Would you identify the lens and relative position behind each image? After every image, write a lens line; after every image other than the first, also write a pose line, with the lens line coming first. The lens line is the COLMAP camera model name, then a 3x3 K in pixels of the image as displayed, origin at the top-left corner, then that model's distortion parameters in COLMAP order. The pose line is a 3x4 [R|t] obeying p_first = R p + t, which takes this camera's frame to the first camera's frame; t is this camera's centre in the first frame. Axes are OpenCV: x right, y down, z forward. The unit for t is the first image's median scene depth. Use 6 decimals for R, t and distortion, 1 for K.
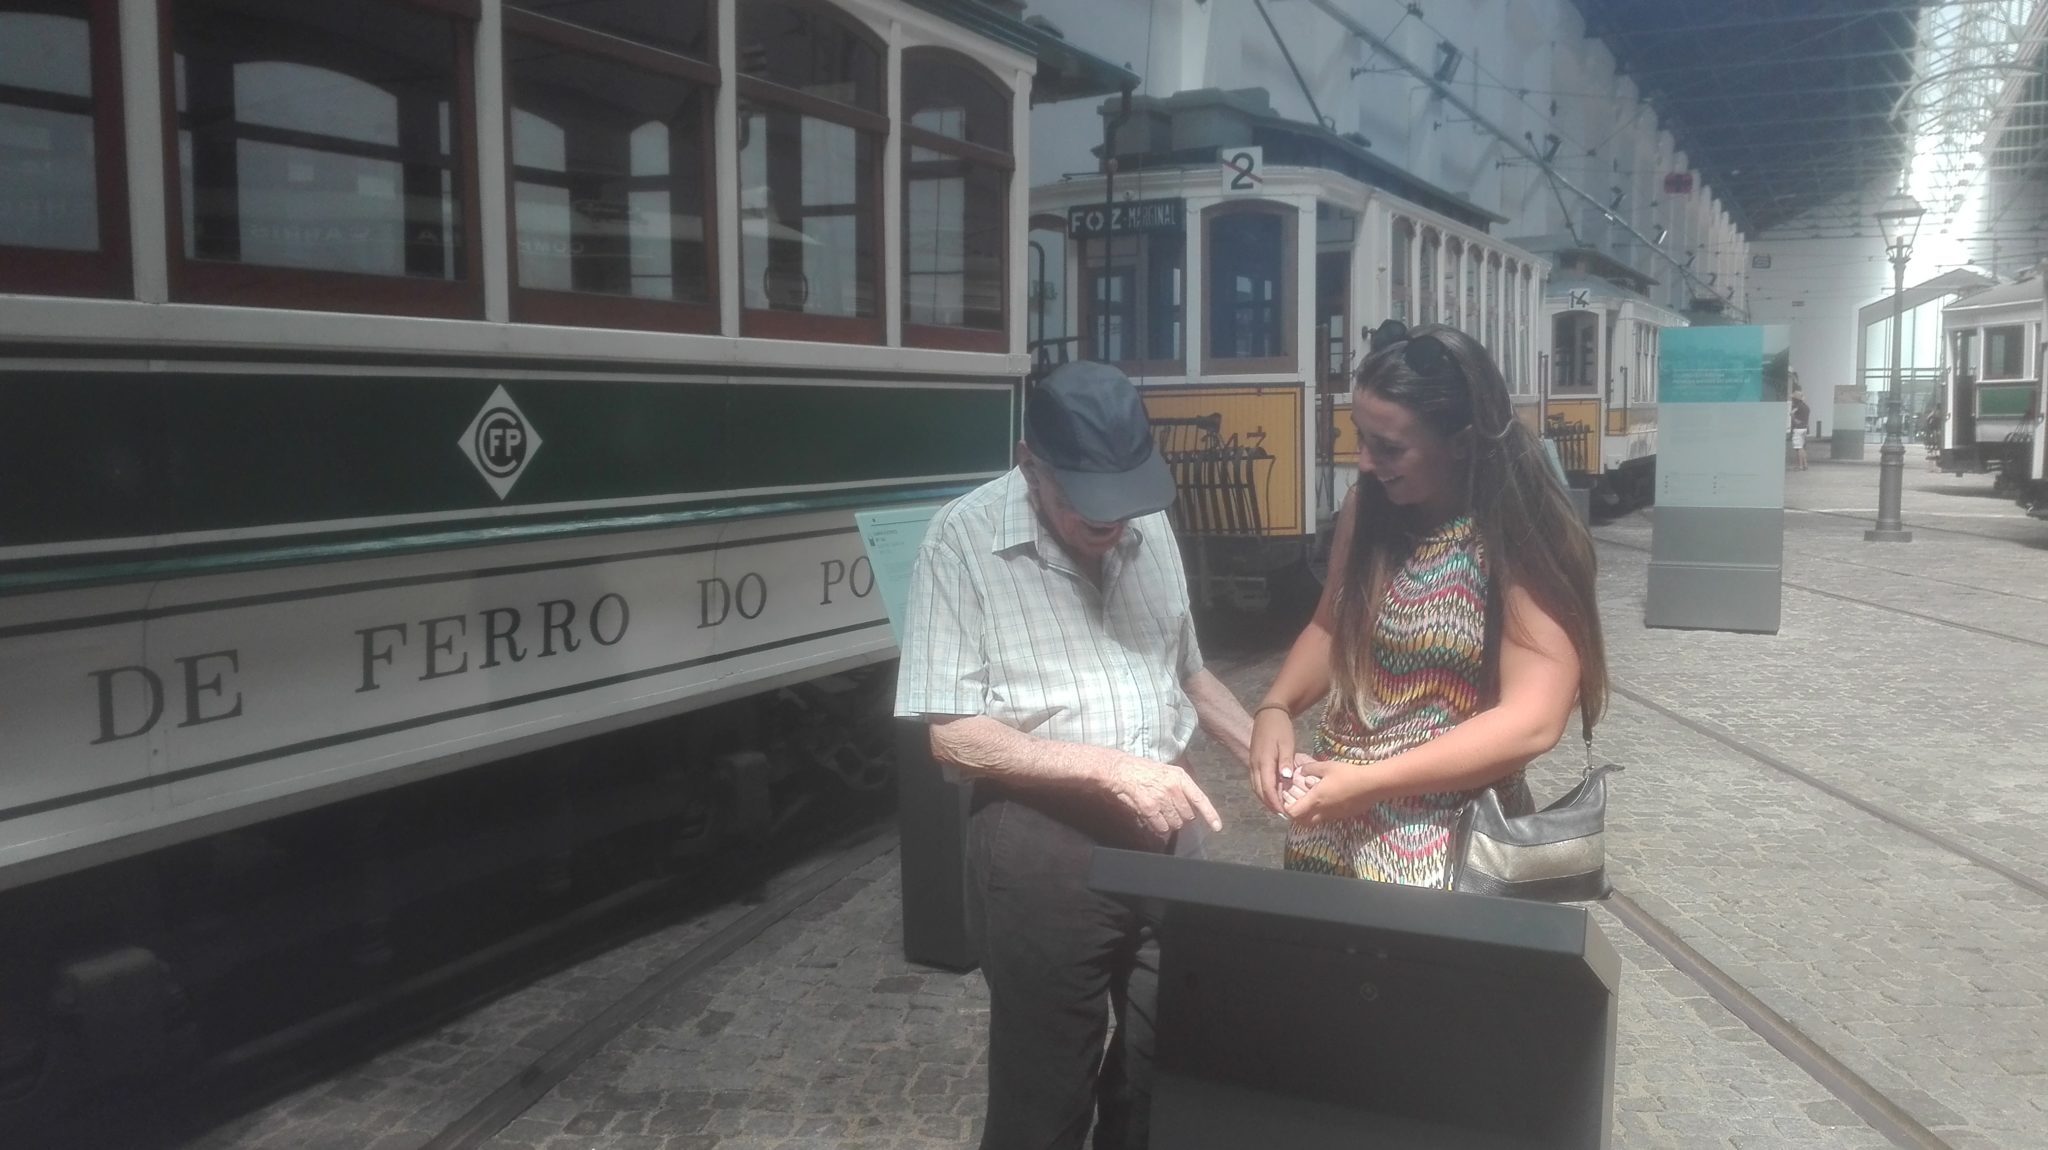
lens RADIAL K [[1676.5, 0, 1024.0], [0, 1676.5, 575.0], [0, 0, 1]] dist [0.098210, -0.247449]
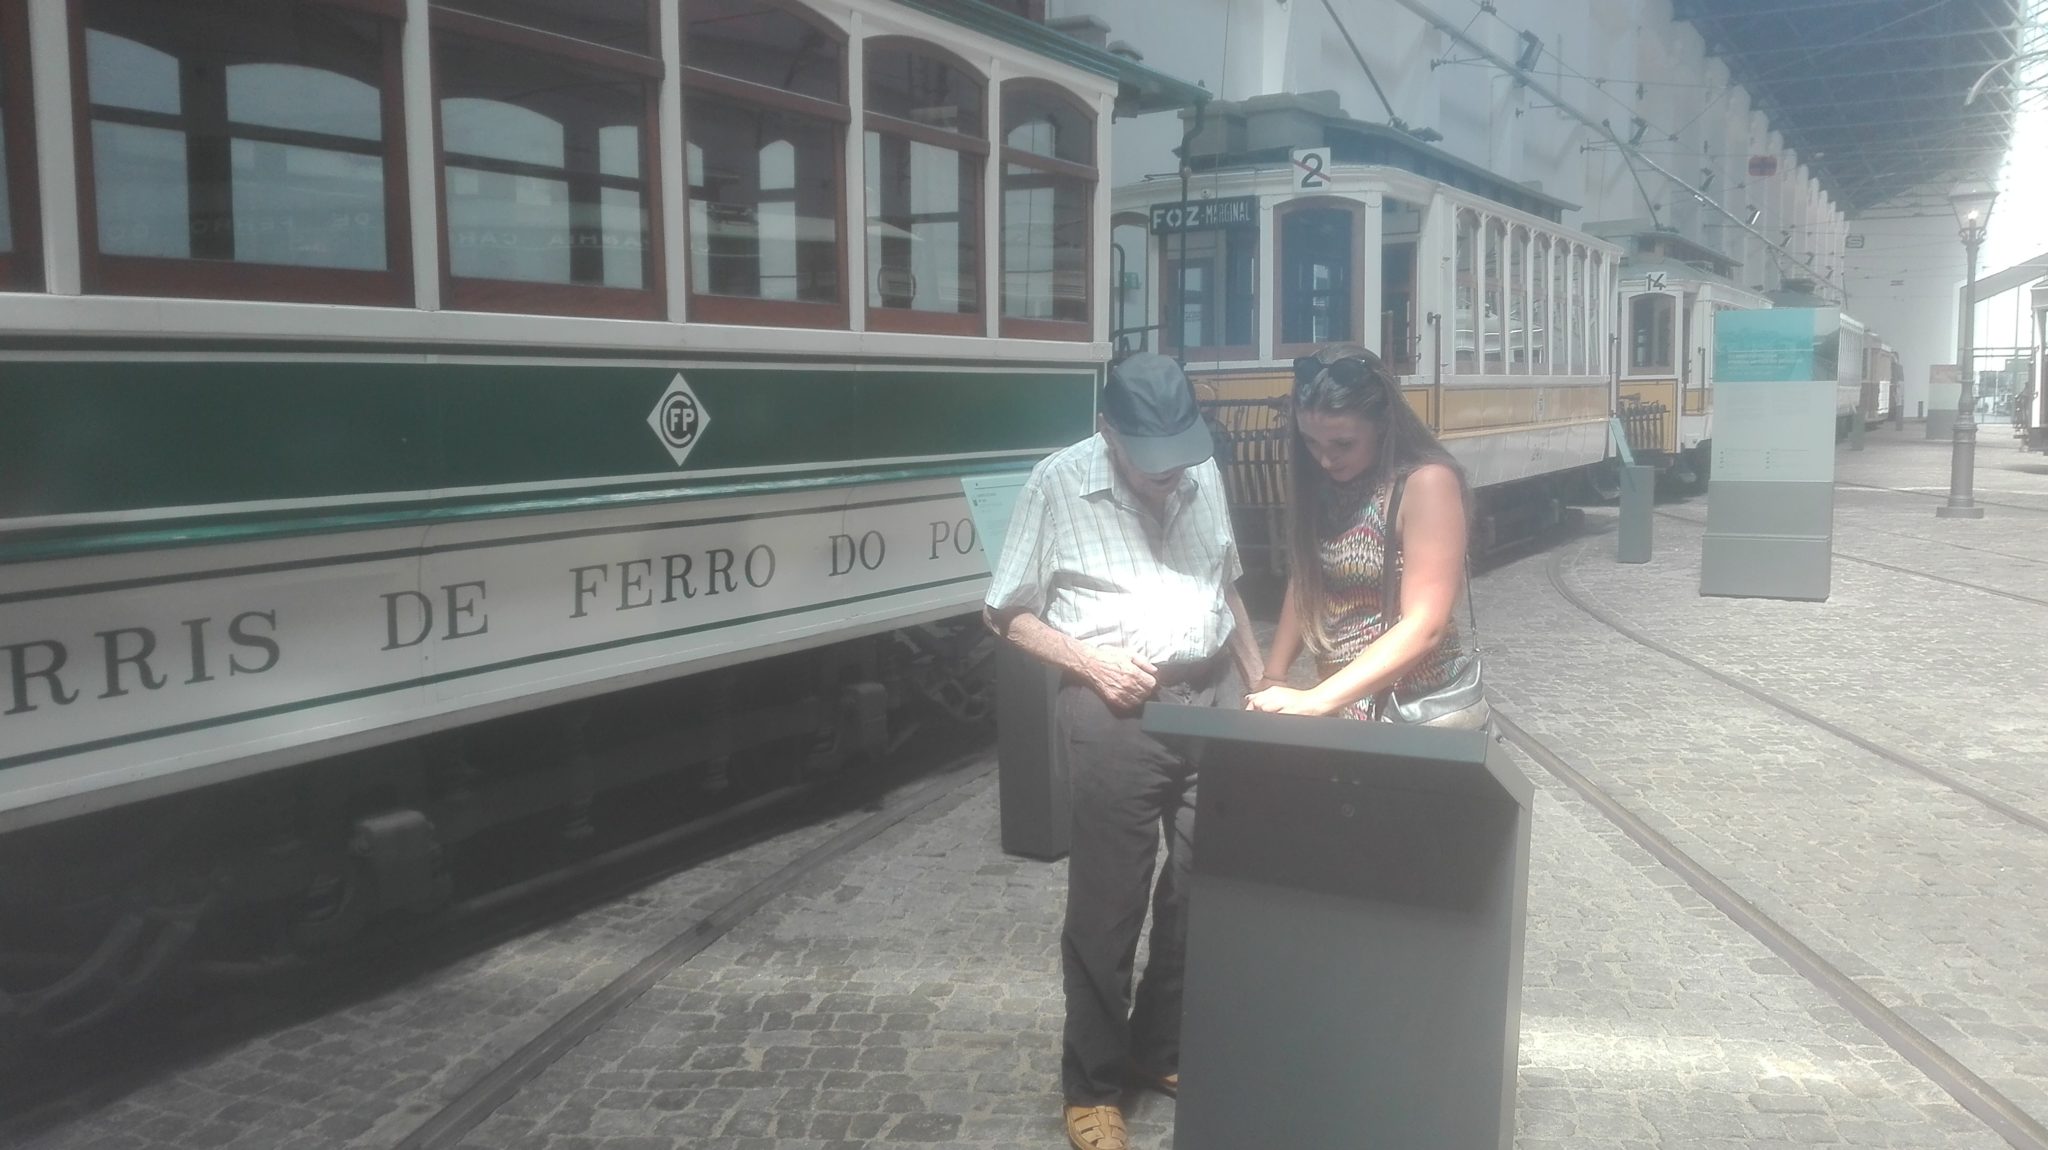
lens RADIAL K [[1682.5, 0, 976.9], [0, 1682.5, 556.5], [0, 0, 1]] dist [0.105896, -0.236554]
pose [[0.996762, 0.002283, -0.080375, 0.006203], [-0.002519, 0.999993, -0.002830, 0.019739], [0.080368, 0.003024, 0.996761, -0.171788]]
